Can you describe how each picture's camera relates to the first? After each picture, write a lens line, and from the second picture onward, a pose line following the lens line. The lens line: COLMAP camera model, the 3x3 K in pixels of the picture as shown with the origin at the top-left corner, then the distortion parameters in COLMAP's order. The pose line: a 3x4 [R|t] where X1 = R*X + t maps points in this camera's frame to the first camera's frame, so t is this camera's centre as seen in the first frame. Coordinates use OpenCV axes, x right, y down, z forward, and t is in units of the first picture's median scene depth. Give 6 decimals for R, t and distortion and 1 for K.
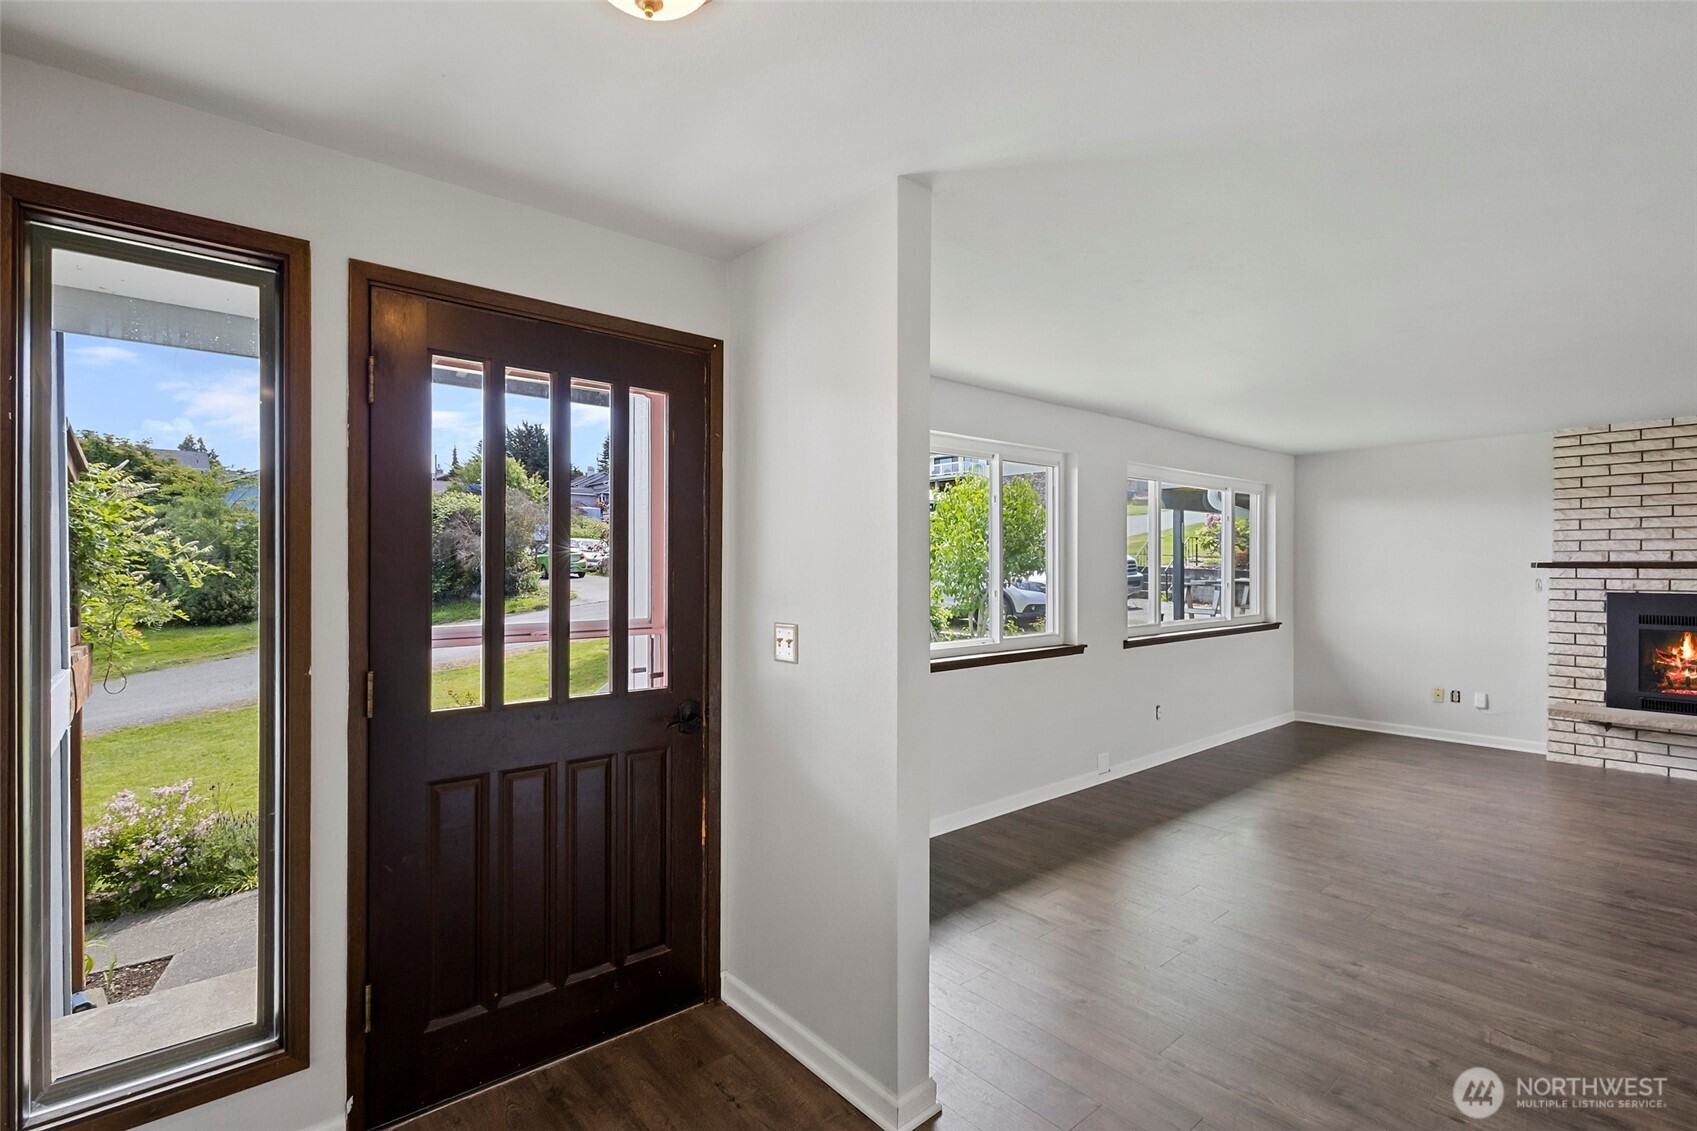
lens RADIAL K [[788.1, 0, 848.5], [0, 788.1, 565.5], [0, 0, 1]] dist [0.002539, 0.000121]
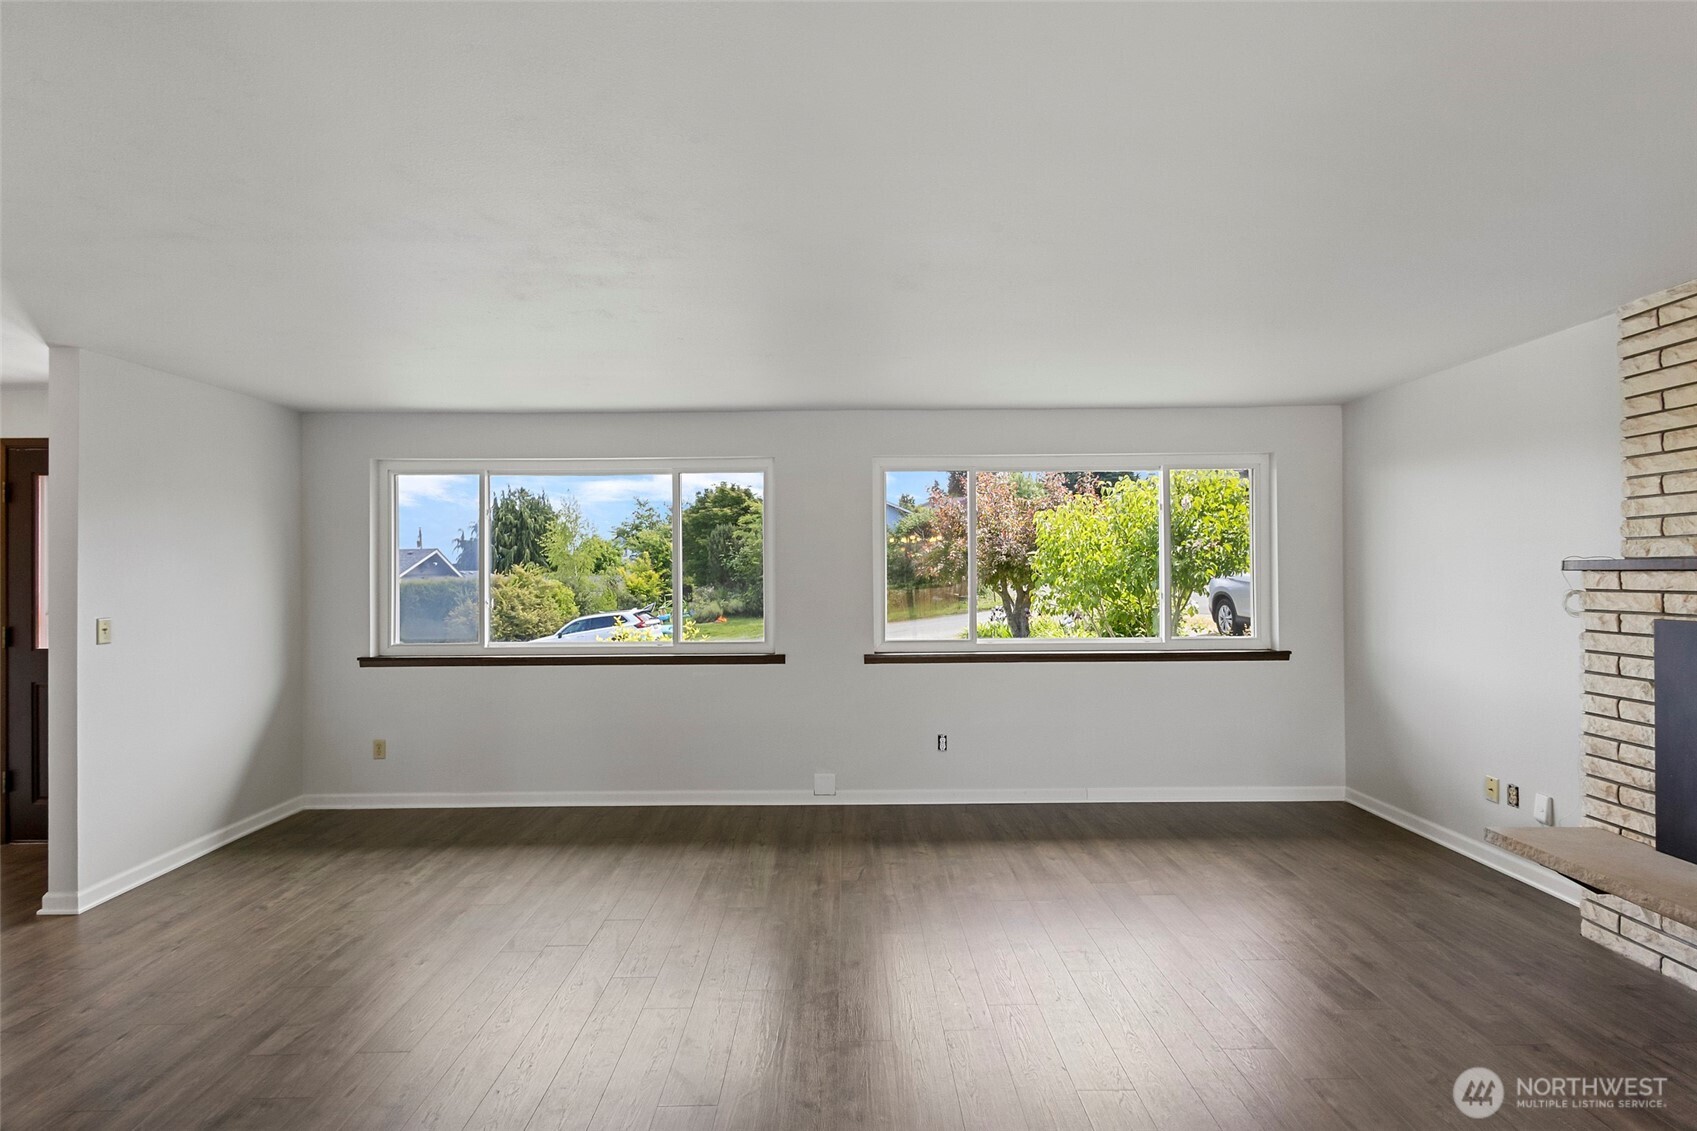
lens RADIAL K [[788.1, 0, 848.5], [0, 788.1, 565.5], [0, 0, 1]] dist [0.002539, 0.000121]
pose [[0.769030, -0.010066, -0.639133, 0.853073], [0.003803, 0.999930, -0.011173, 0.003758], [0.639201, 0.006162, 0.769015, 0.280345]]
